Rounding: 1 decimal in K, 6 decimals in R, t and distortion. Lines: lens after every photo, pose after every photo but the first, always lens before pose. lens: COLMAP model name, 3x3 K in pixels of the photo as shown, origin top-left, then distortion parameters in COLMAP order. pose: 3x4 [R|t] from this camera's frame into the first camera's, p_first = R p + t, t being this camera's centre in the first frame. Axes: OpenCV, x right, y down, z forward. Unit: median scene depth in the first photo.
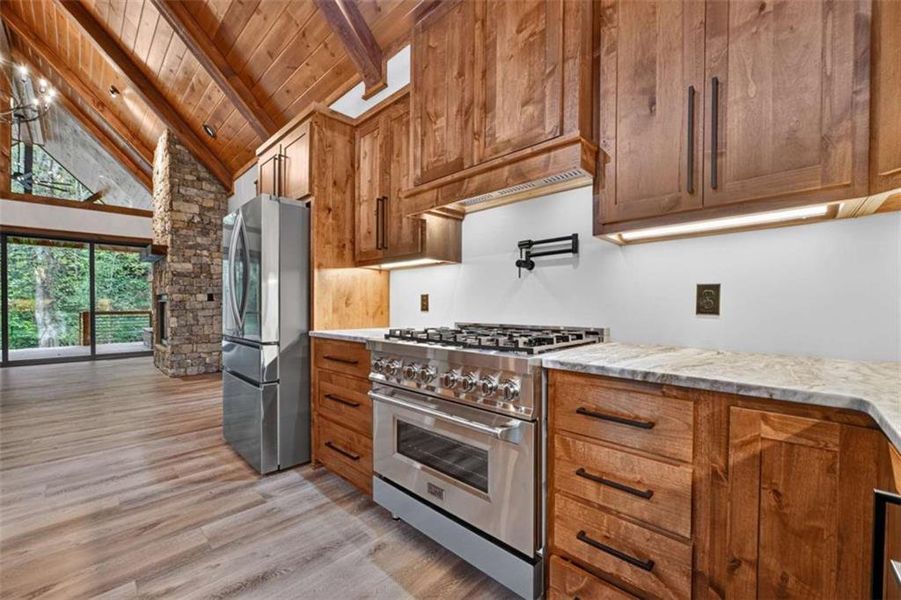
lens RADIAL K [[364.2, 0, 442.4], [0, 364.2, 310.4], [0, 0, 1]] dist [-0.015025, -0.001395]
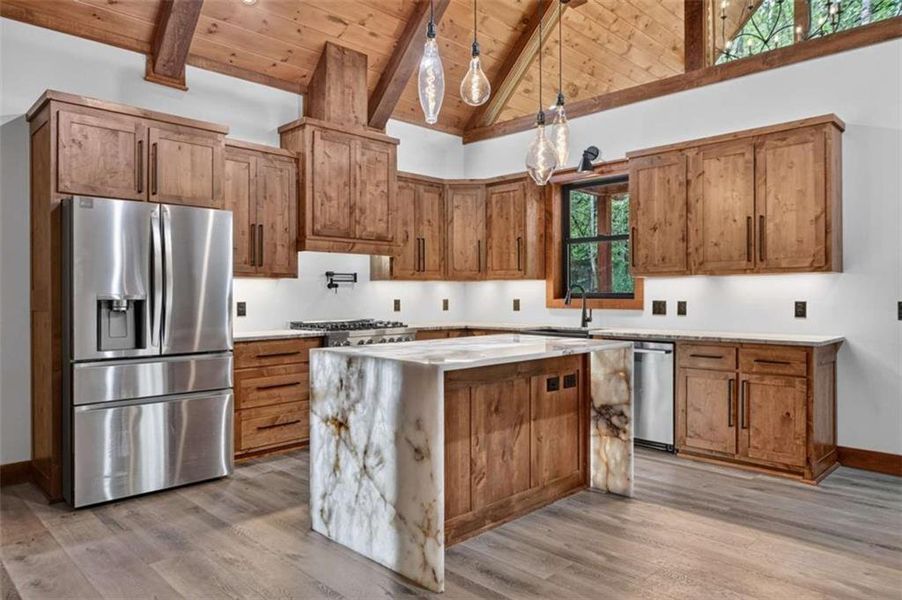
lens RADIAL K [[589.6, 0, 457.3], [0, 589.6, 295.9], [0, 0, 1]] dist [-0.004752, -0.002477]
pose [[0.012654, -0.000393, 0.999920, -5.507468], [0.021940, 0.999759, 0.000115, -0.138089], [-0.999679, 0.021936, 0.012659, 0.763206]]
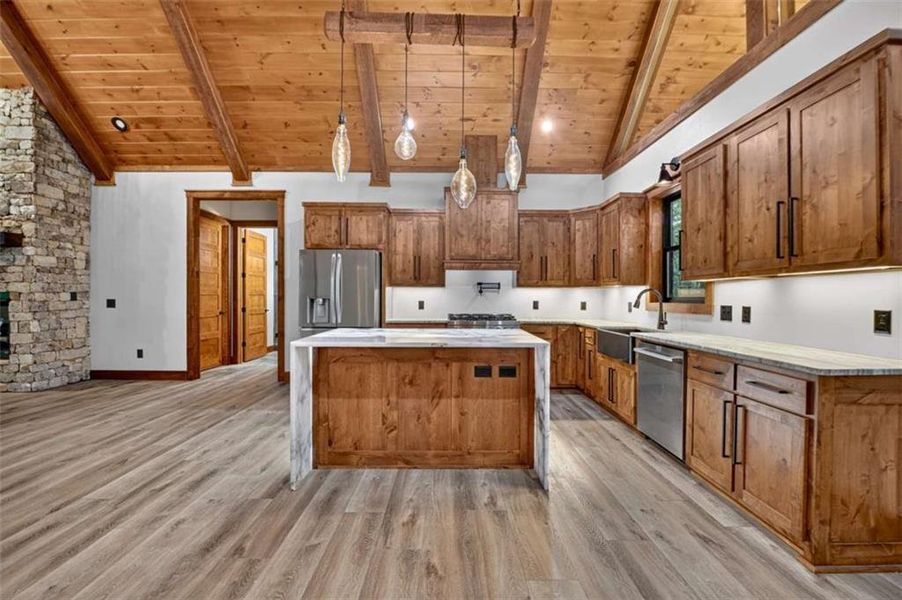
lens RADIAL K [[364.6, 0, 454.9], [0, 364.6, 298.3], [0, 0, 1]] dist [-0.015025, -0.001395]
pose [[0.709767, 0.003723, 0.704427, -3.845871], [0.007022, 0.999899, -0.012360, -0.092529], [-0.704402, 0.013719, 0.709669, -1.671744]]
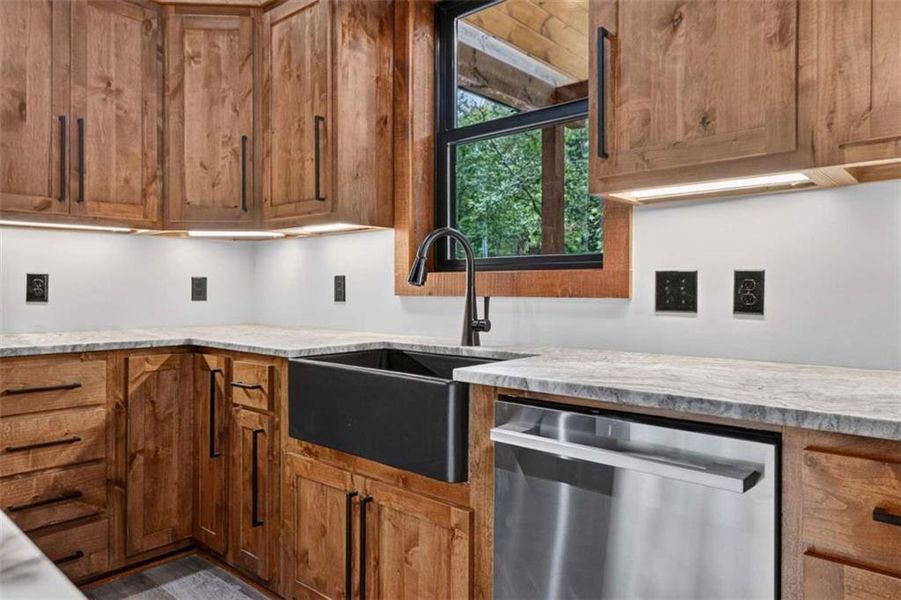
lens RADIAL K [[588.9, 0, 469.2], [0, 588.9, 282.9], [0, 0, 1]] dist [-0.004752, -0.002477]
pose [[-0.062712, 0.010699, 0.997974, -1.711234], [0.019081, 0.999773, -0.009519, -0.006436], [-0.997849, 0.018445, -0.062902, -0.304503]]
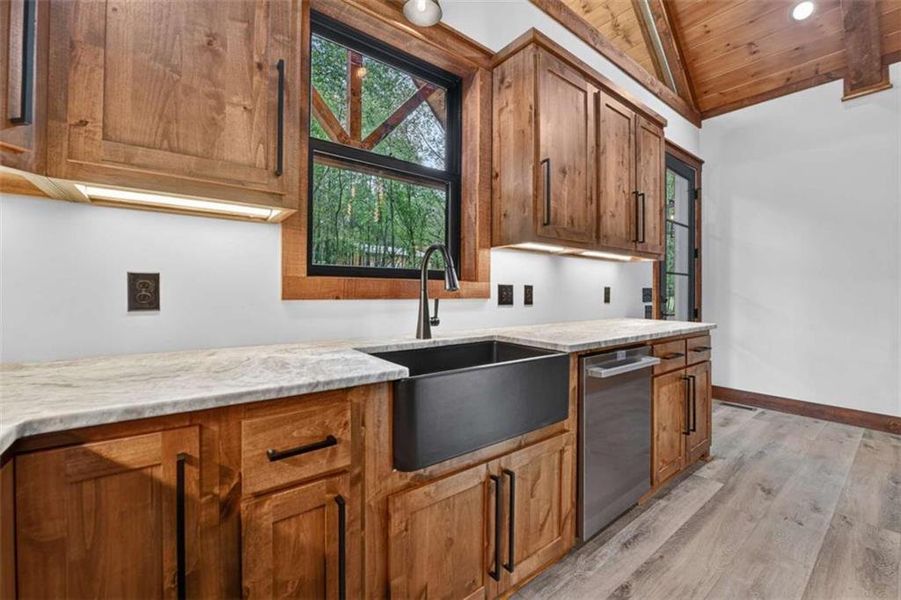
lens RADIAL K [[364.2, 0, 460.5], [0, 364.2, 287.3], [0, 0, 1]] dist [-0.015025, -0.001395]
pose [[-0.989860, -0.009062, 0.141754, 0.095339], [-0.007467, 0.999903, 0.011777, -0.054927], [-0.141847, 0.010599, -0.989832, 1.224768]]
